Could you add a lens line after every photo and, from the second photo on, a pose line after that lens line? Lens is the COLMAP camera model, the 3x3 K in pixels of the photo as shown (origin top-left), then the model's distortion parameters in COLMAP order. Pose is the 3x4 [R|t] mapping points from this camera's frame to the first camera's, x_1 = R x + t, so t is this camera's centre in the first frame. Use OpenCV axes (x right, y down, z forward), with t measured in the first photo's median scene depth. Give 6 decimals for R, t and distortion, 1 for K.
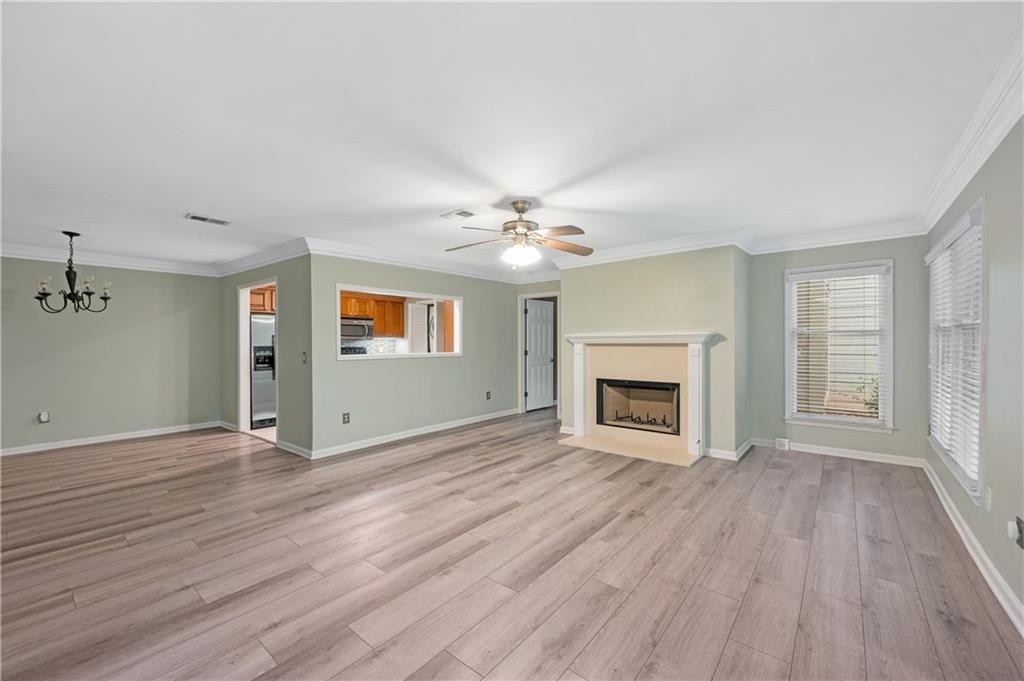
lens RADIAL K [[407.7, 0, 516.7], [0, 407.7, 344.0], [0, 0, 1]] dist [-0.001648, 0.000850]
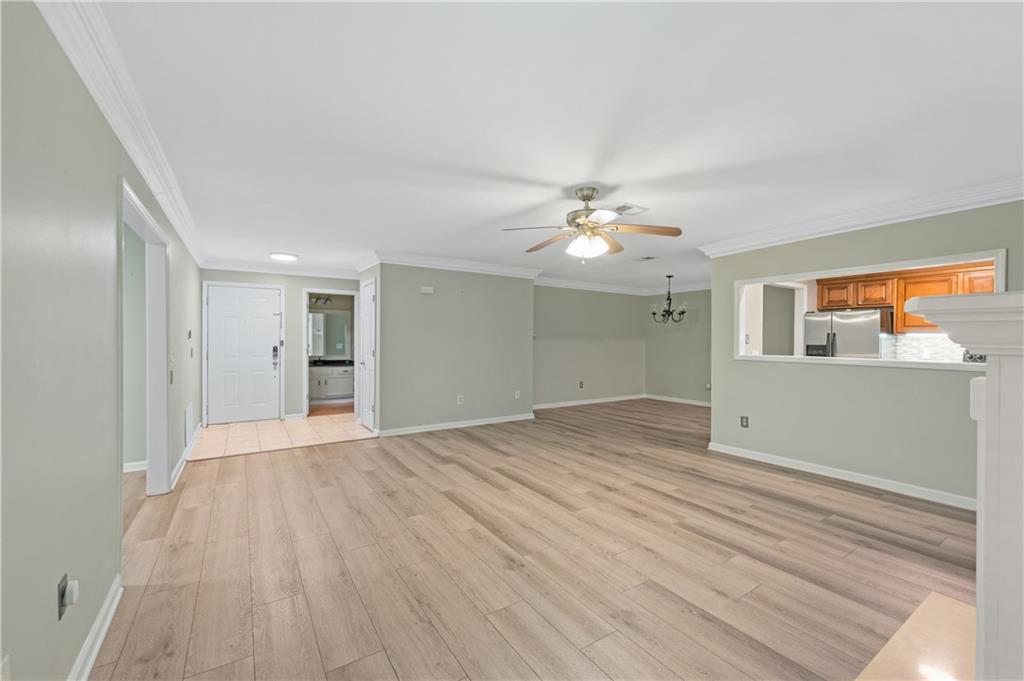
lens RADIAL K [[407.7, 0, 508.3], [0, 407.7, 343.5], [0, 0, 1]] dist [-0.001648, 0.000850]
pose [[-0.308589, 0.013131, -0.951105, 0.783167], [-0.007537, 0.999840, 0.016249, -0.012516], [0.951166, 0.012182, -0.308440, 0.932316]]
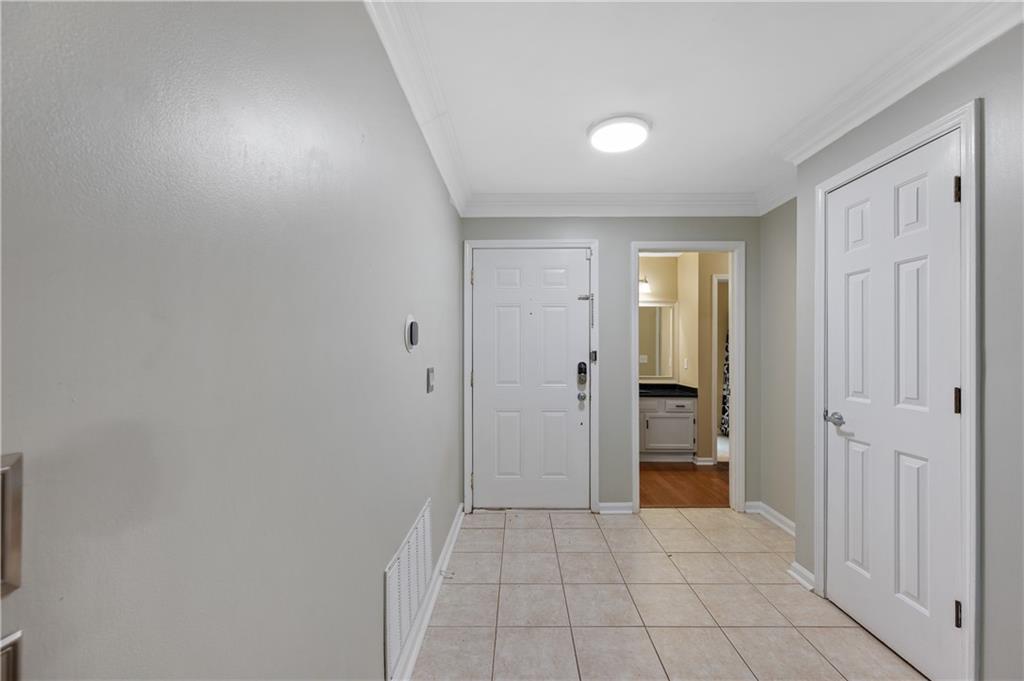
lens RADIAL K [[407.7, 0, 512.0], [0, 407.7, 351.4], [0, 0, 1]] dist [-0.001648, 0.000850]
pose [[-0.781523, 0.009046, -0.623811, 0.133556], [0.002962, 0.999937, 0.010791, 0.000906], [0.623870, 0.006586, -0.781500, 0.087830]]
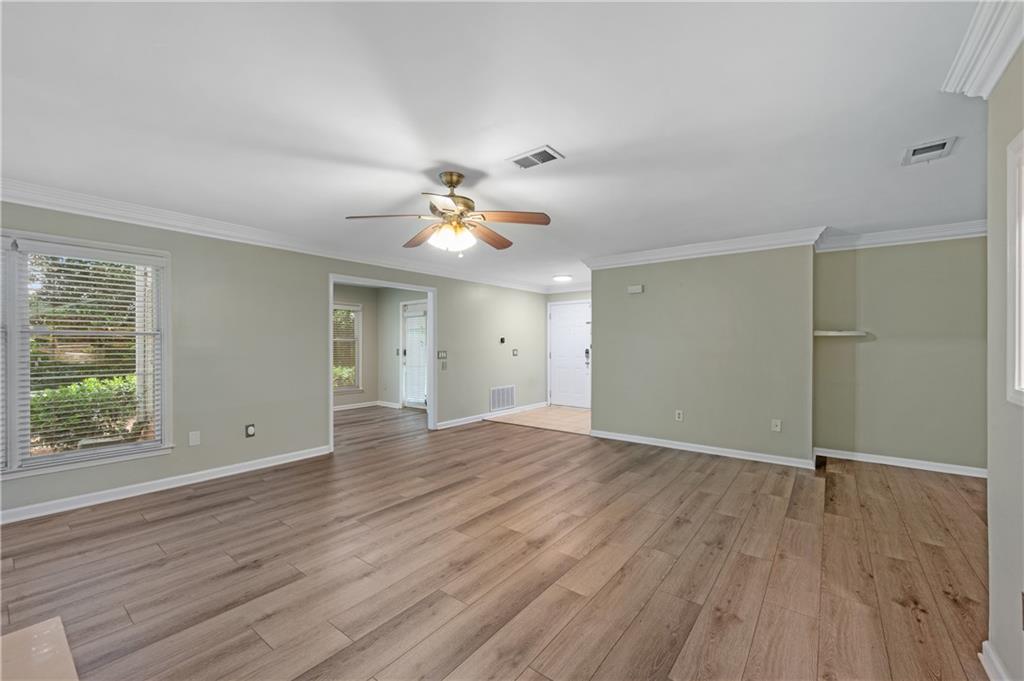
lens RADIAL K [[407.7, 0, 525.8], [0, 407.7, 346.6], [0, 0, 1]] dist [-0.001648, 0.000850]
pose [[-0.998782, 0.006952, -0.048842, -0.080907], [0.006300, 0.999889, 0.013491, -0.009630], [0.048930, 0.013167, -0.998715, 1.528312]]
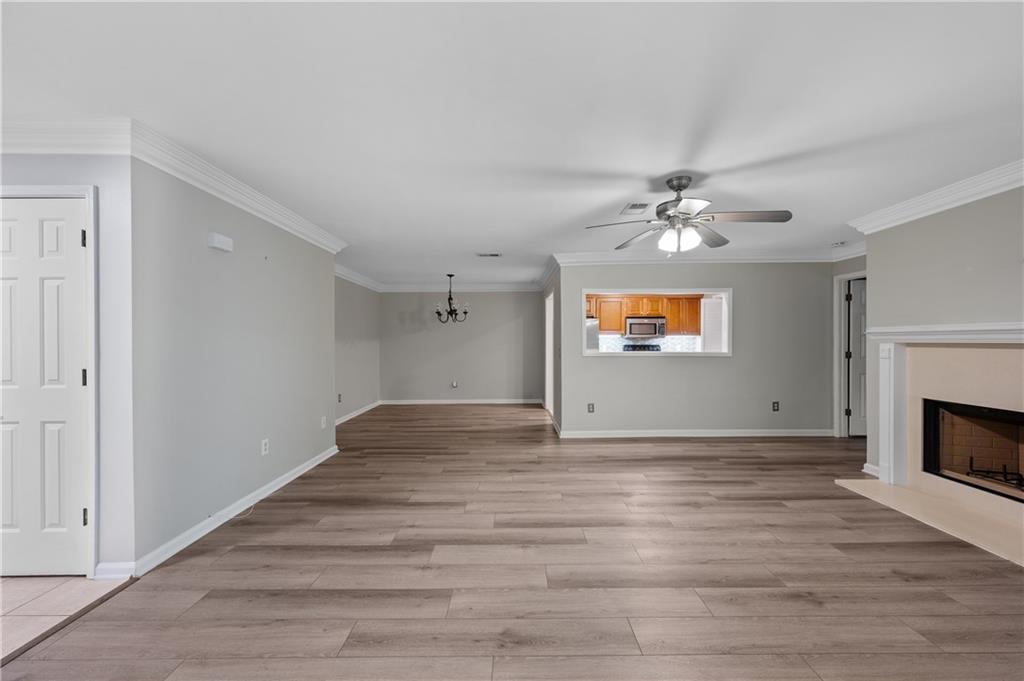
lens RADIAL K [[407.7, 0, 512.3], [0, 407.7, 341.4], [0, 0, 1]] dist [-0.001648, 0.000850]
pose [[0.628580, 0.003772, -0.777735, 0.384693], [-0.003957, 0.999991, 0.001652, -0.002197], [0.777734, 0.002039, 0.628590, 0.154164]]
